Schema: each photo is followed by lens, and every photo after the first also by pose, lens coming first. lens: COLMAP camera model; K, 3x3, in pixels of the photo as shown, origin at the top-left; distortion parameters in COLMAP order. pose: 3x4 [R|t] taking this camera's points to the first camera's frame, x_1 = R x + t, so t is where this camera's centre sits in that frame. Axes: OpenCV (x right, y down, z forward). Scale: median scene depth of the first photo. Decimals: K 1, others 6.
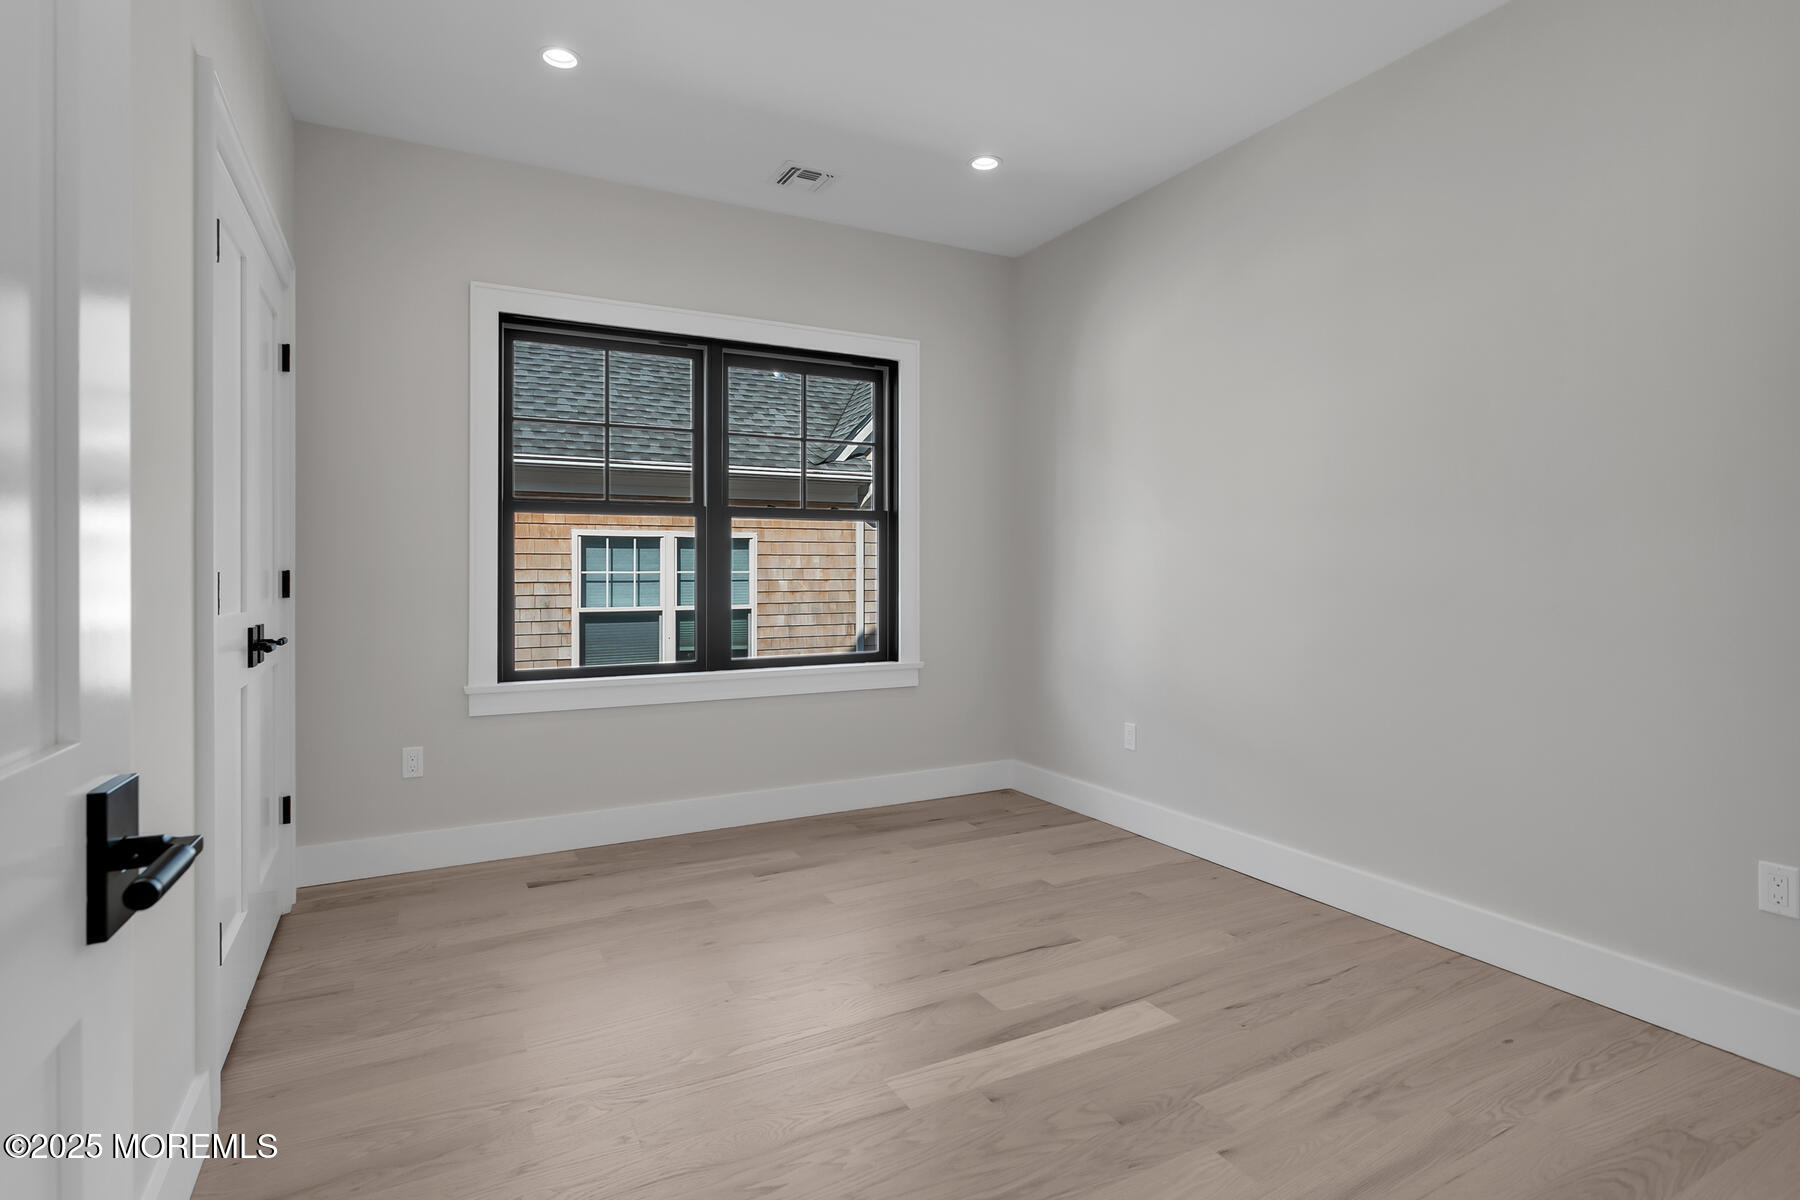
lens RADIAL K [[869.2, 0, 896.7], [0, 869.2, 564.1], [0, 0, 1]] dist [0.002182, -0.000221]
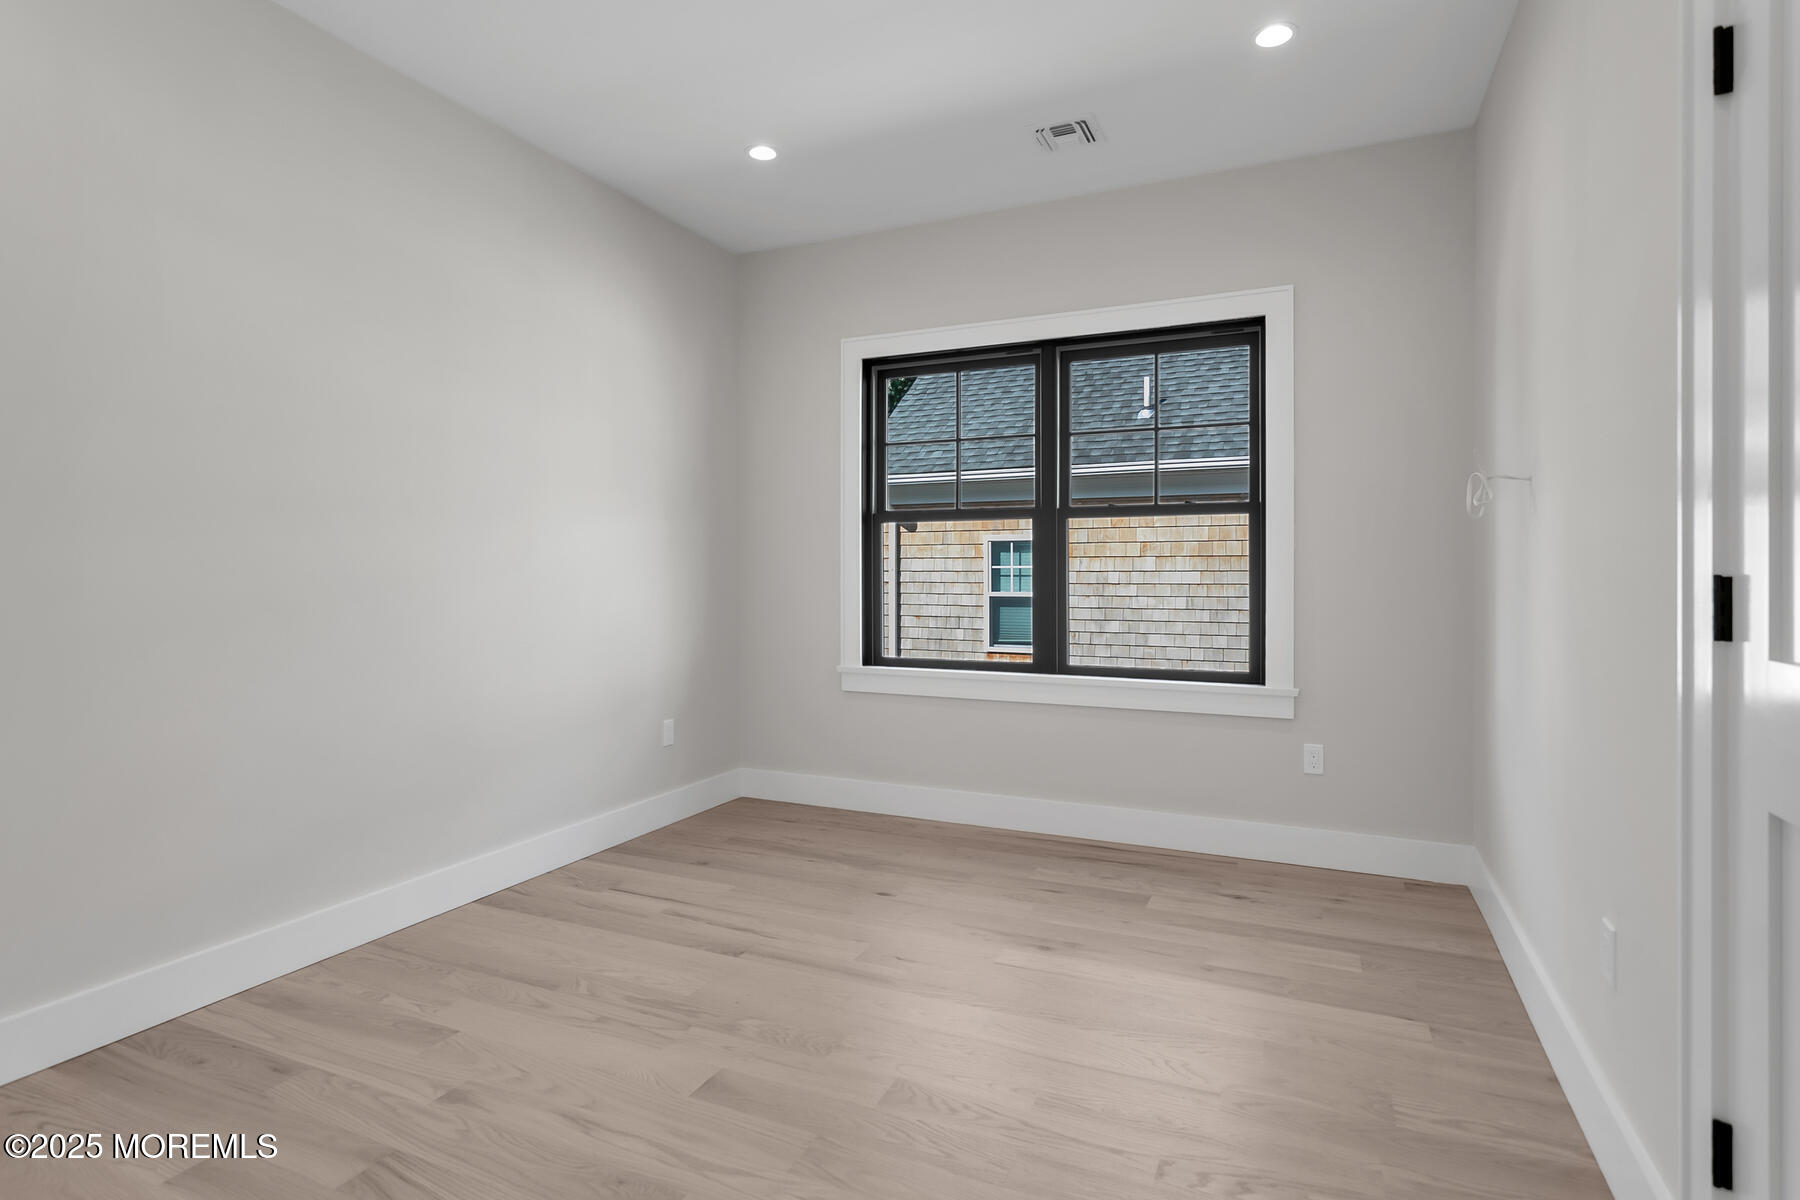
lens RADIAL K [[869.2, 0, 896.7], [0, 869.2, 564.1], [0, 0, 1]] dist [0.002182, -0.000221]
pose [[0.640452, -0.005180, -0.767981, 0.439338], [0.002900, 0.999986, -0.004326, 0.000944], [0.767993, 0.000543, 0.640458, 0.231455]]
